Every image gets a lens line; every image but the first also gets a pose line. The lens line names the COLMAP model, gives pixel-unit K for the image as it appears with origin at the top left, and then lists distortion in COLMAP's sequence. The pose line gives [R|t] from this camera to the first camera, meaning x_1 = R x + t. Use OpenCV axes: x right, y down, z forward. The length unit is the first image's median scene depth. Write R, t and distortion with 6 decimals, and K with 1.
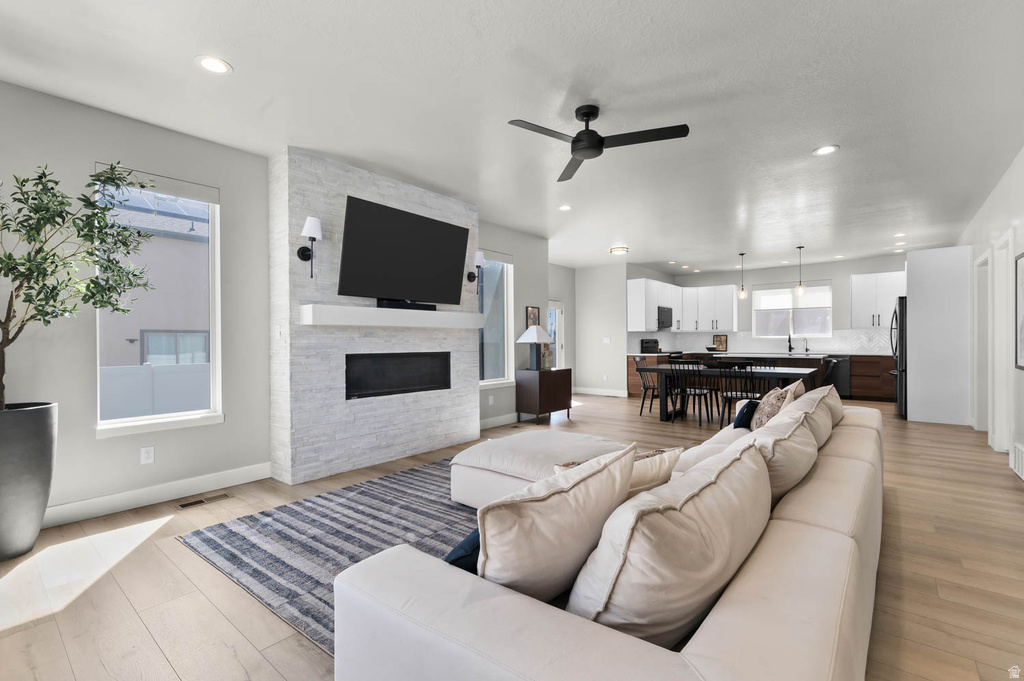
lens RADIAL K [[458.7, 0, 512.0], [0, 458.7, 340.5], [0, 0, 1]] dist [-0.000891, -0.000238]
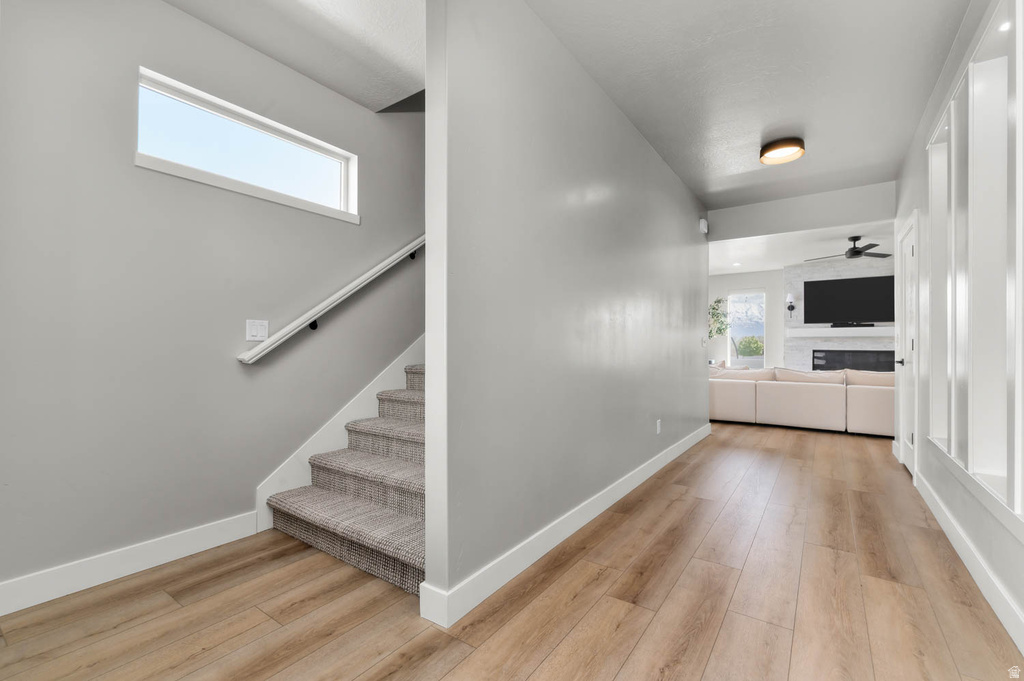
lens RADIAL K [[439.7, 0, 512.0], [0, 439.7, 340.5], [0, 0, 1]] dist [-0.001581, -0.000176]
pose [[0.073855, -0.011546, -0.997202, 1.294498], [-0.007528, 0.999898, -0.012135, 0.017707], [0.997241, 0.008403, 0.073760, -0.478263]]
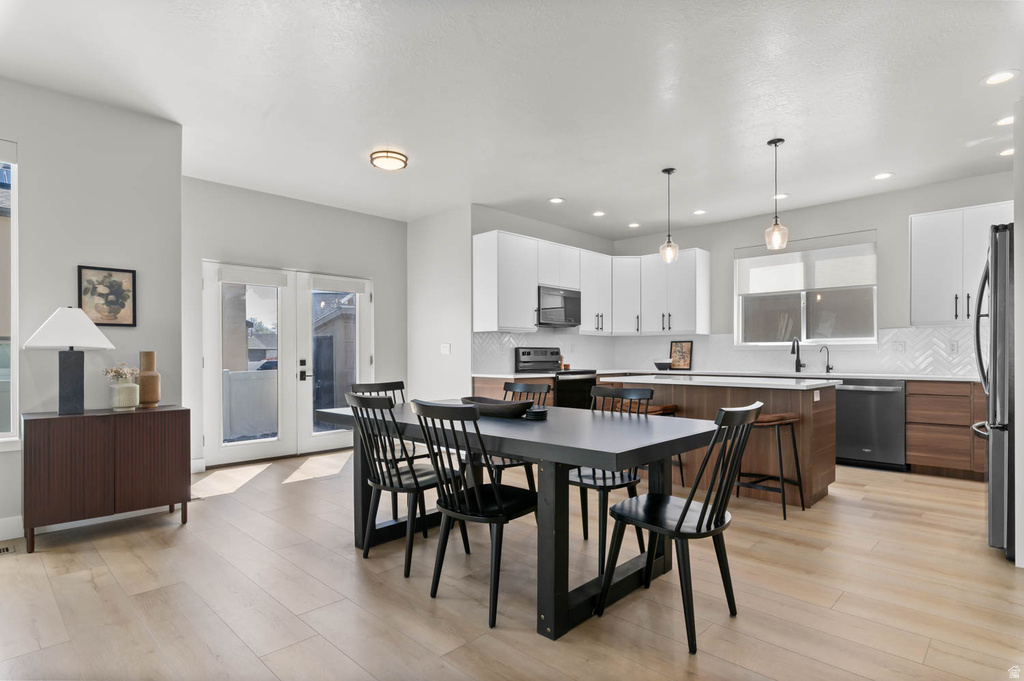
lens RADIAL K [[538.4, 0, 514.7], [0, 538.4, 350.1], [0, 0, 1]] dist [-0.012427, 0.000240]
pose [[0.996650, 0.002527, -0.081743, 0.619953], [-0.003210, 0.999961, -0.008224, 0.011019], [0.081719, 0.008458, 0.996620, 0.676444]]
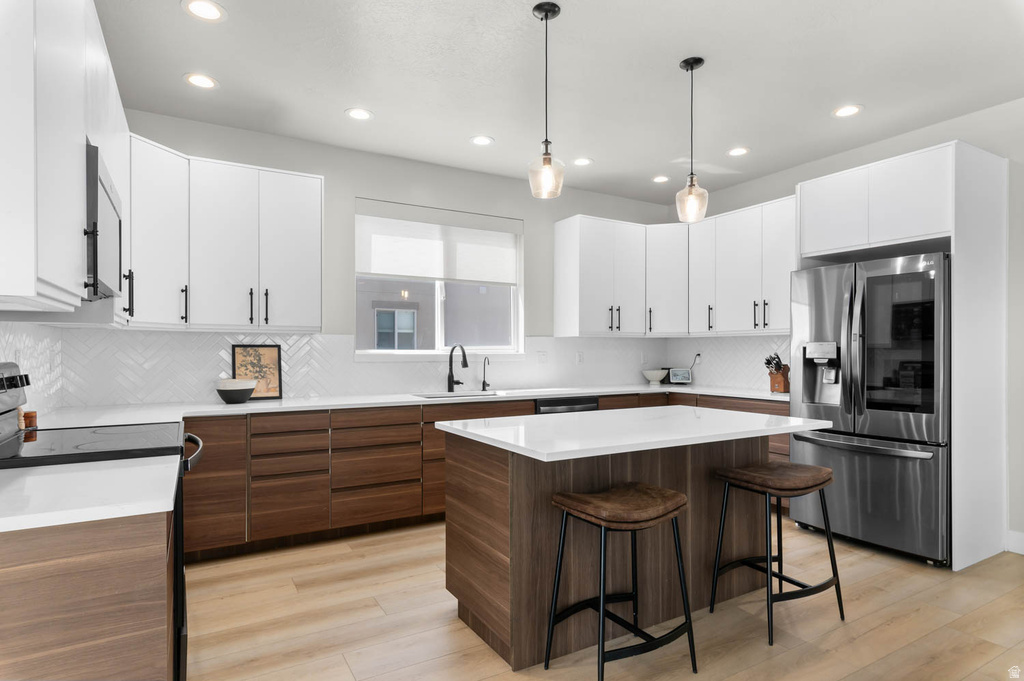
lens RADIAL K [[561.5, 0, 512.0], [0, 561.5, 340.5], [0, 0, 1]] dist [-0.014140, -0.000434]
pose [[0.341549, 0.023761, 0.939564, 0.353835], [0.000405, 0.999677, -0.025429, -0.010381], [-0.939864, 0.009066, 0.341429, 1.470009]]
